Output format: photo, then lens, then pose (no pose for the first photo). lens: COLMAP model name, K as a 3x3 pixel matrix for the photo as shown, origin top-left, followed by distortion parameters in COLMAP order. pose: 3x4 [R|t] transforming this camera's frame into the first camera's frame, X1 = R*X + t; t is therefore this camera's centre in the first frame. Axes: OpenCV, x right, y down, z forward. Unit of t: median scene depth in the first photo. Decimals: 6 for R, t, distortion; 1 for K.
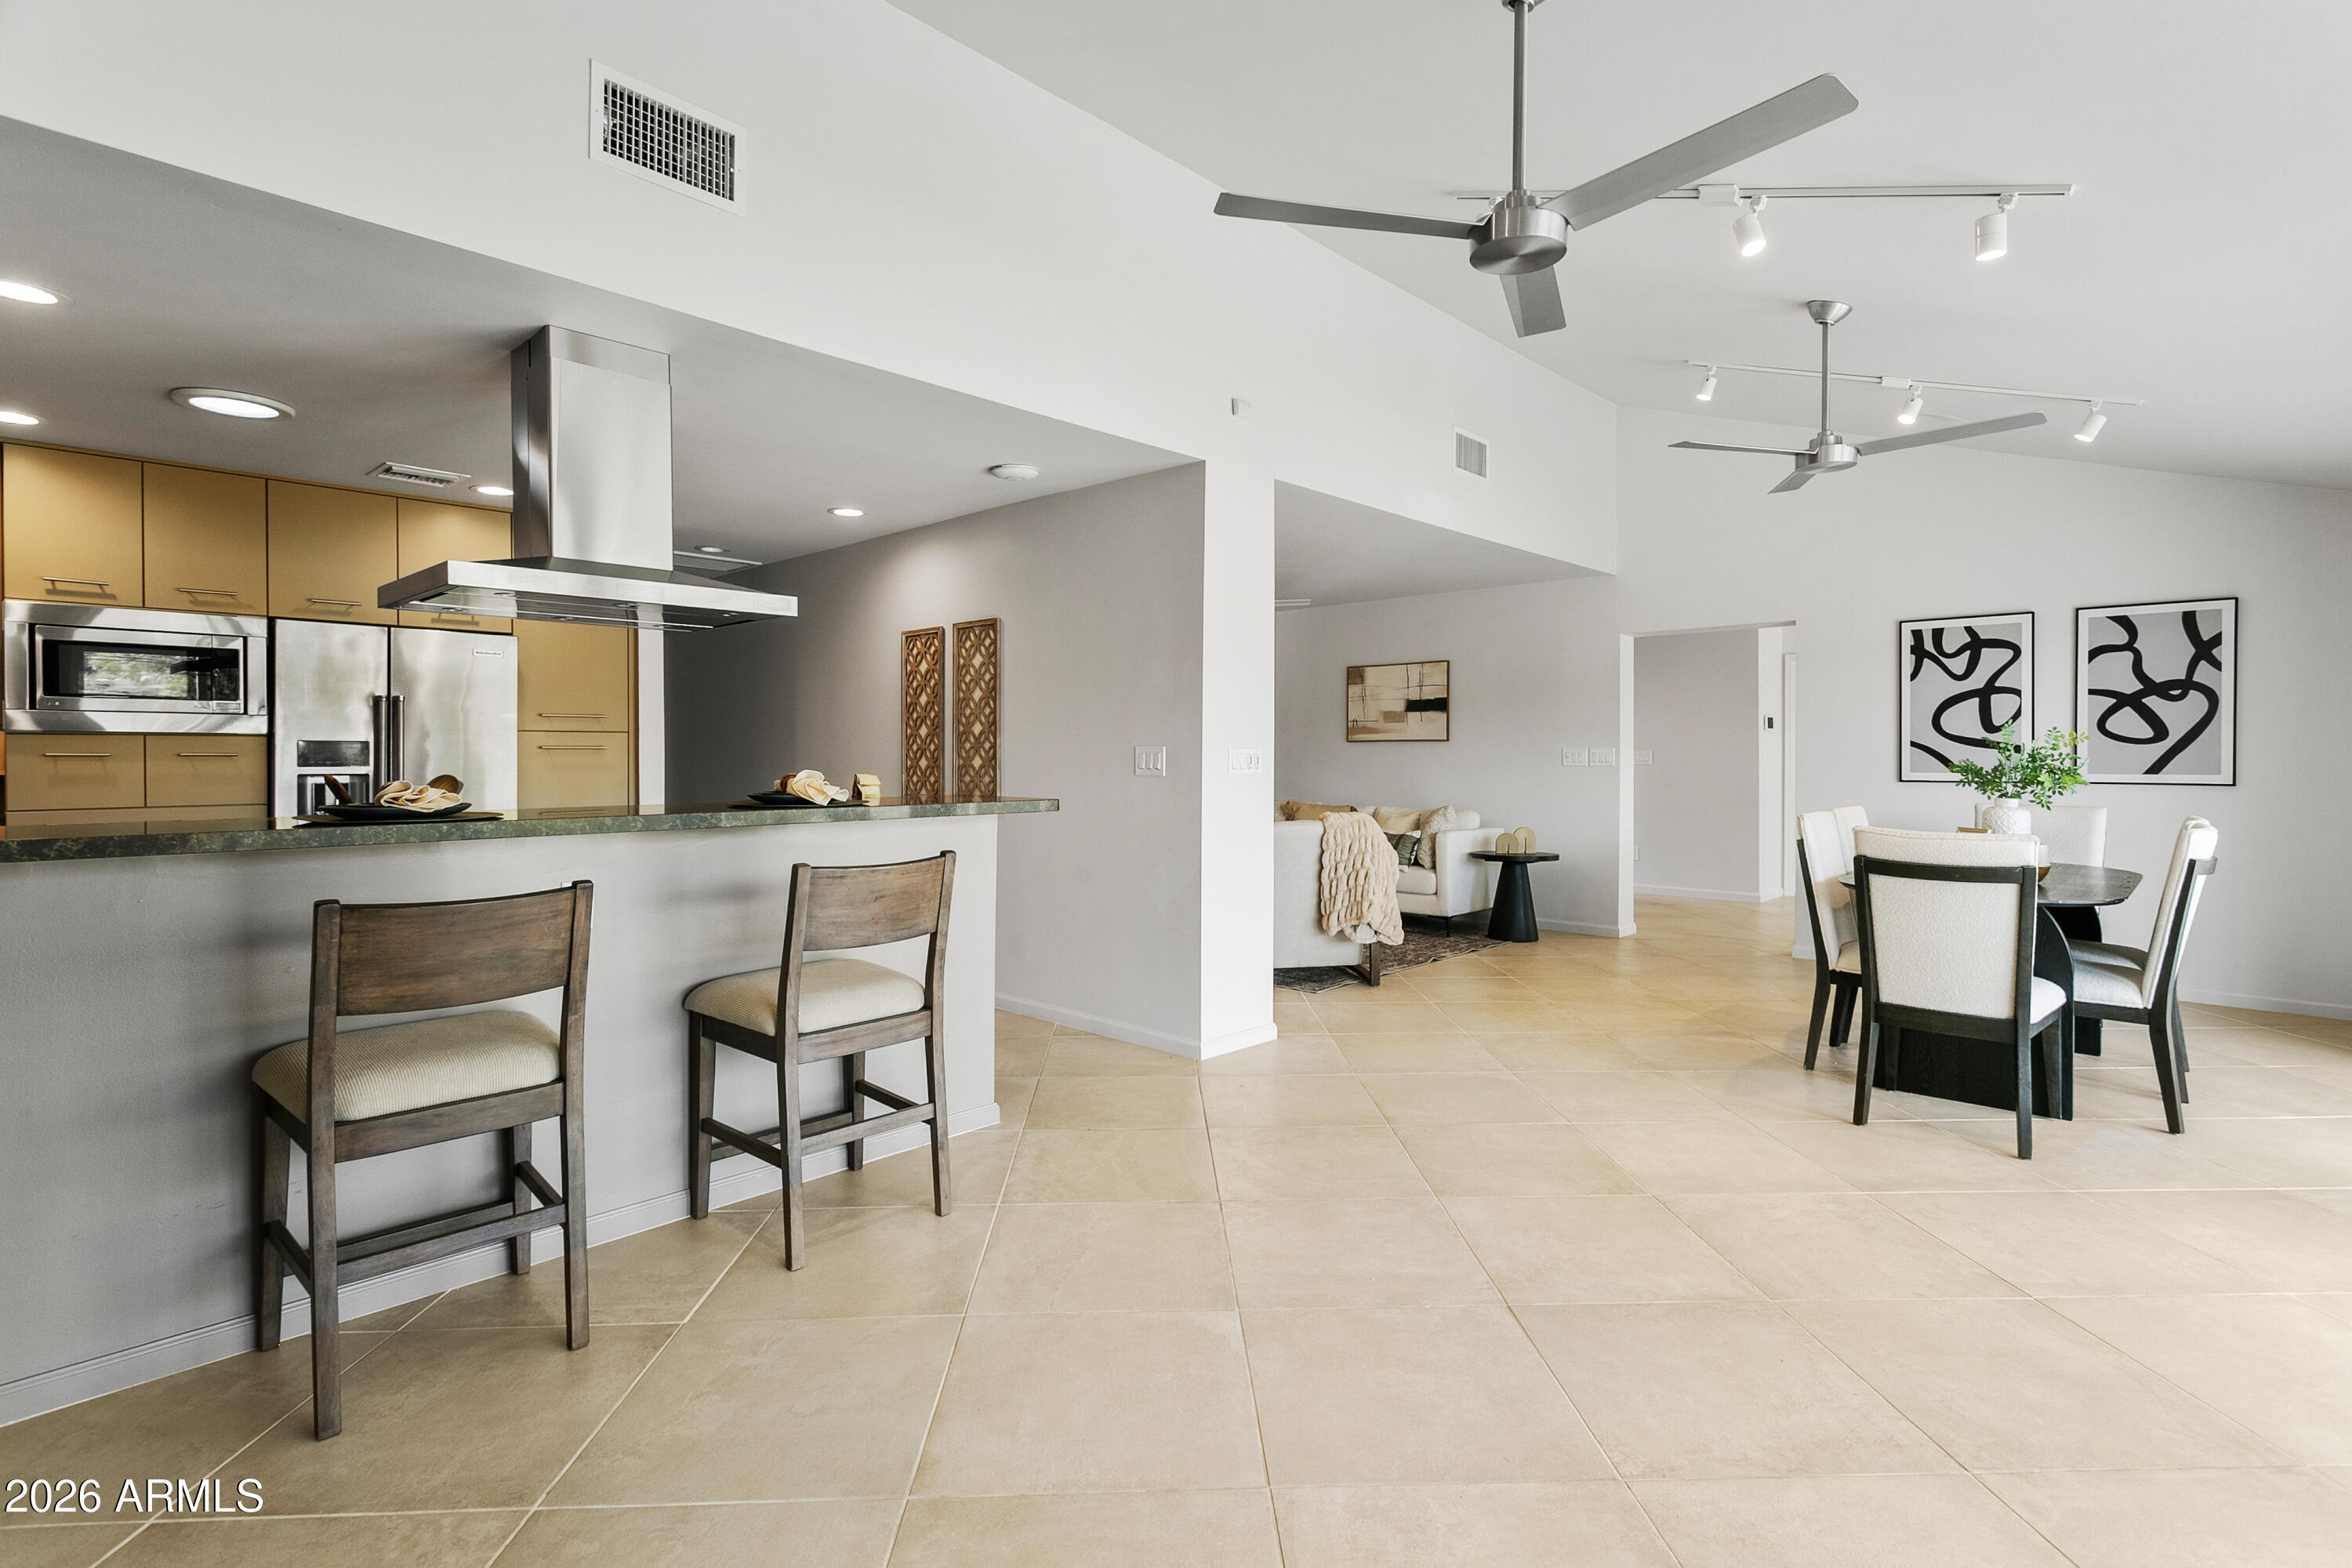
lens RADIAL K [[1144.0, 0, 1176.0], [0, 1144.0, 784.0], [0, 0, 1]] dist [0.003037, 0.000689]
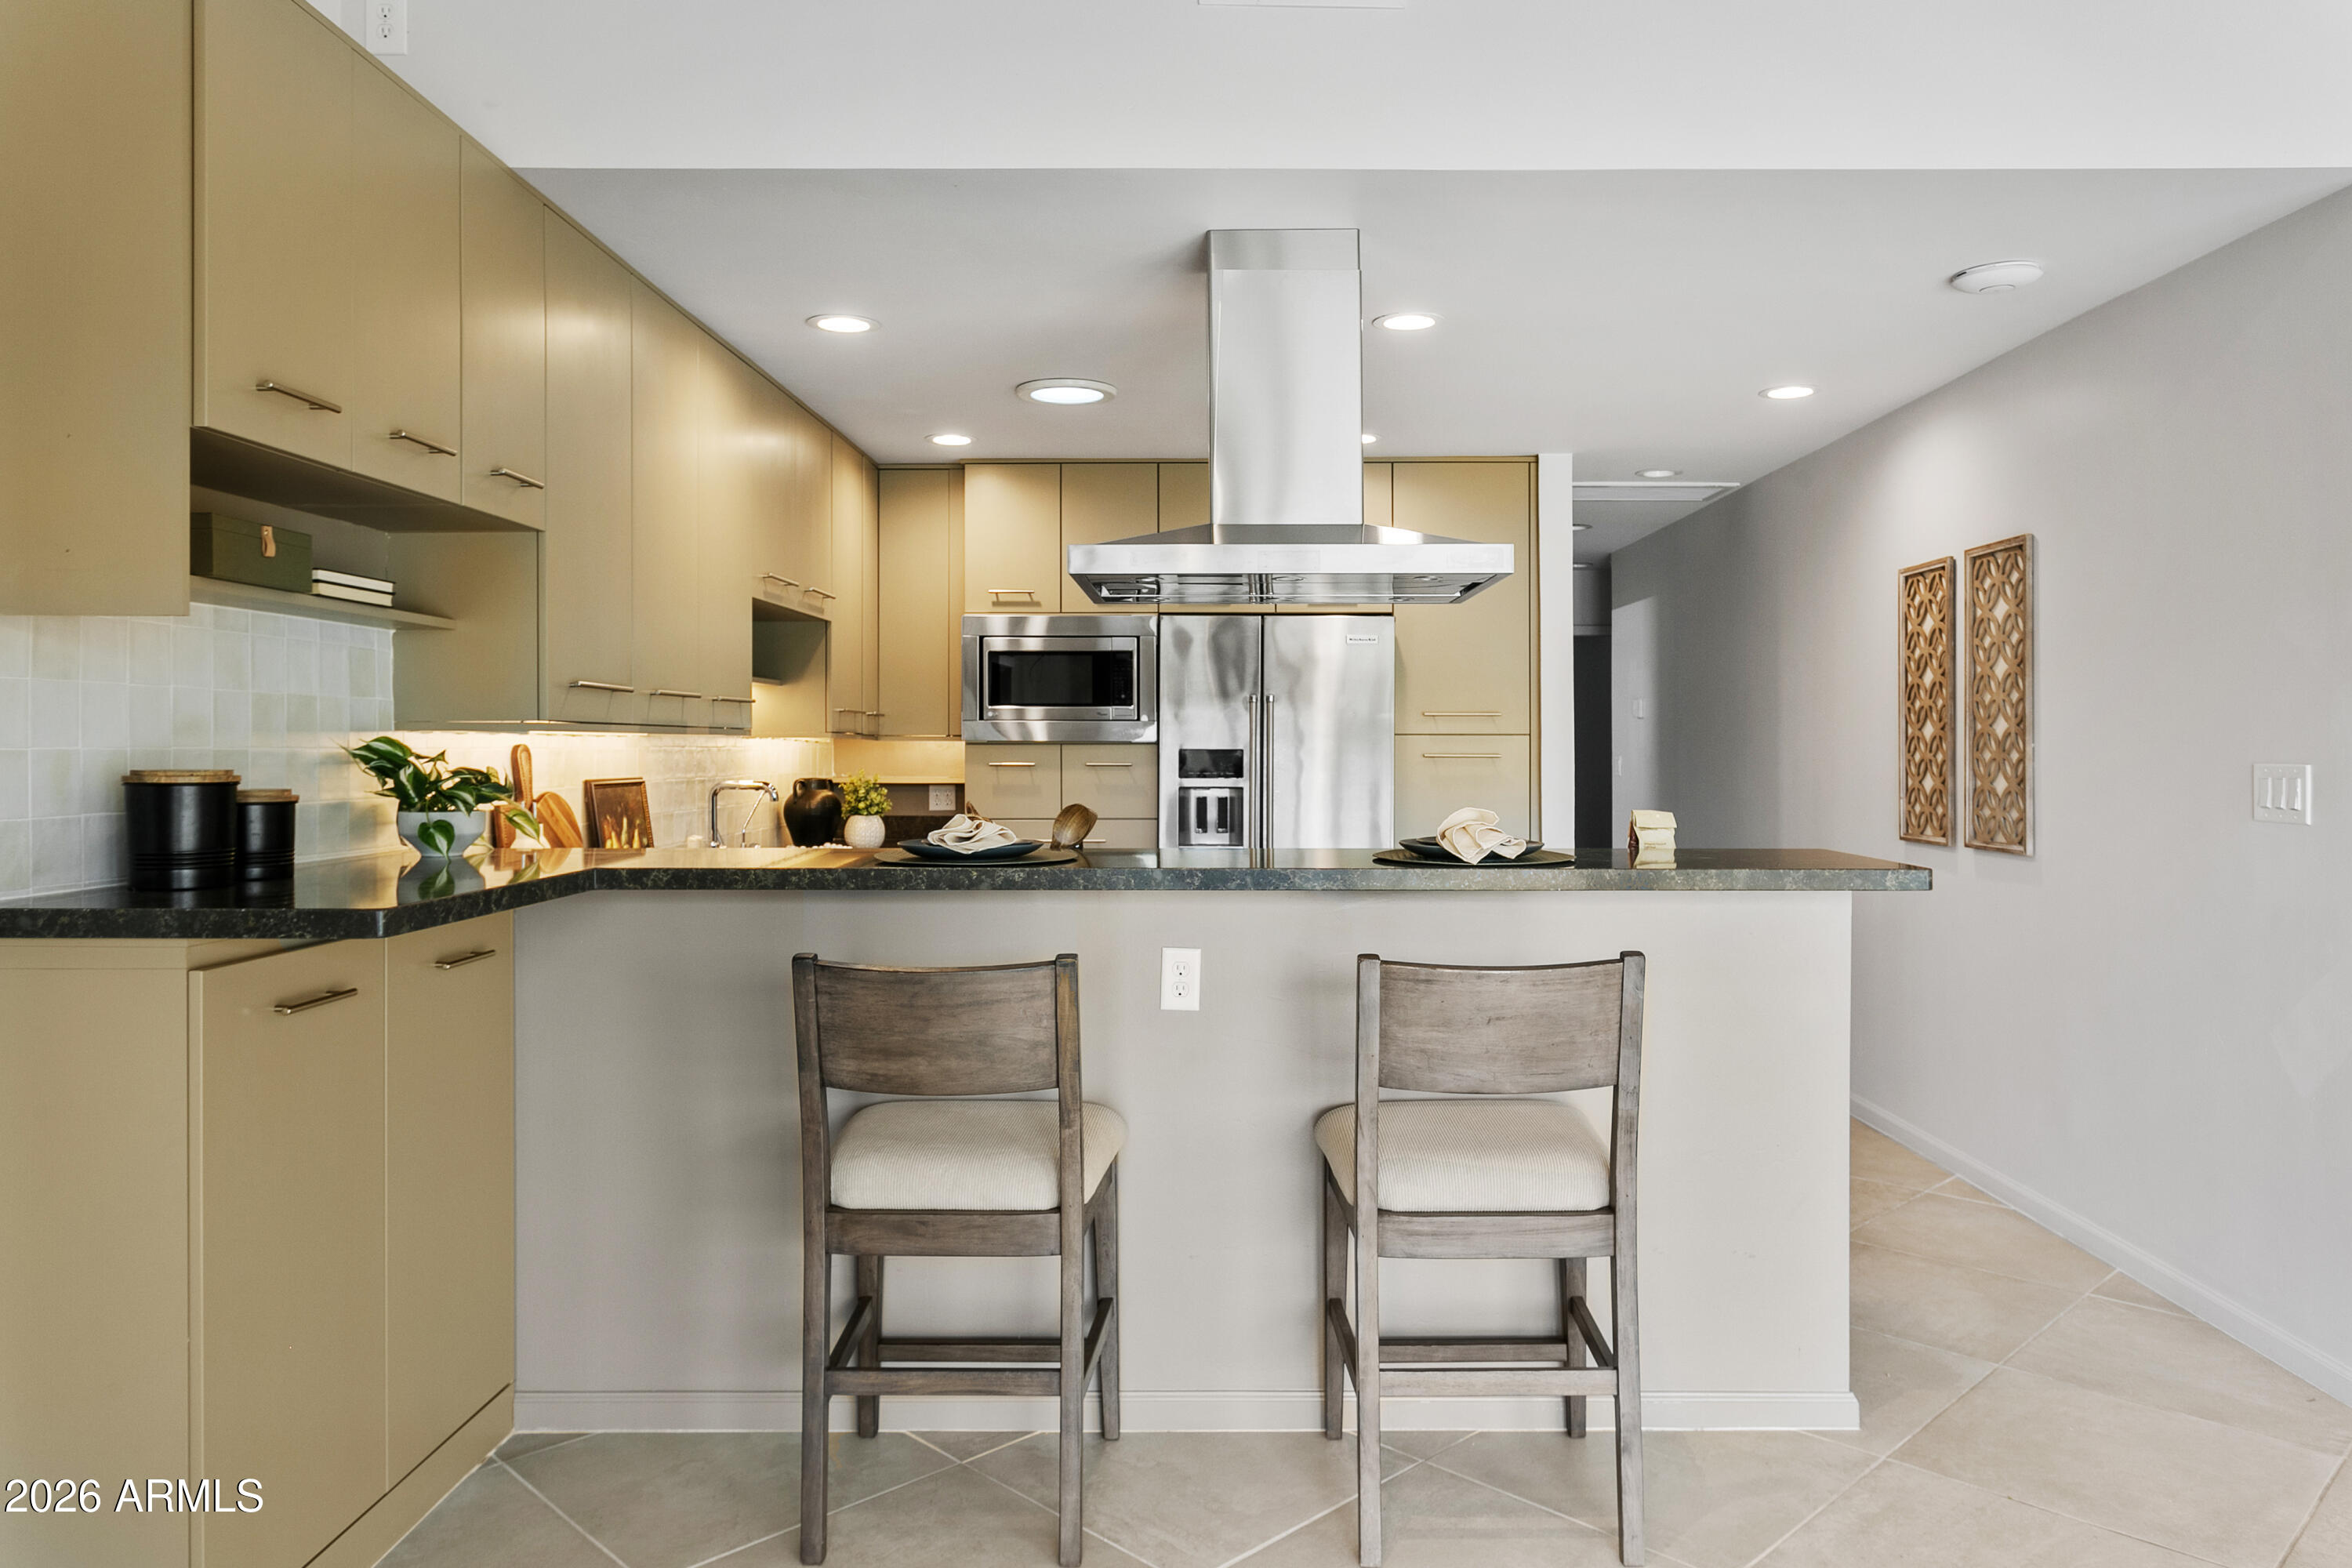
lens RADIAL K [[1588.3, 0, 1181.0], [0, 1588.3, 755.5], [0, 0, 1]] dist [-0.004532, -0.001682]
pose [[0.675251, 0.003361, -0.737581, 0.200719], [-0.018442, 0.999754, -0.012327, -0.023566], [0.737358, 0.021926, 0.675146, 0.215678]]
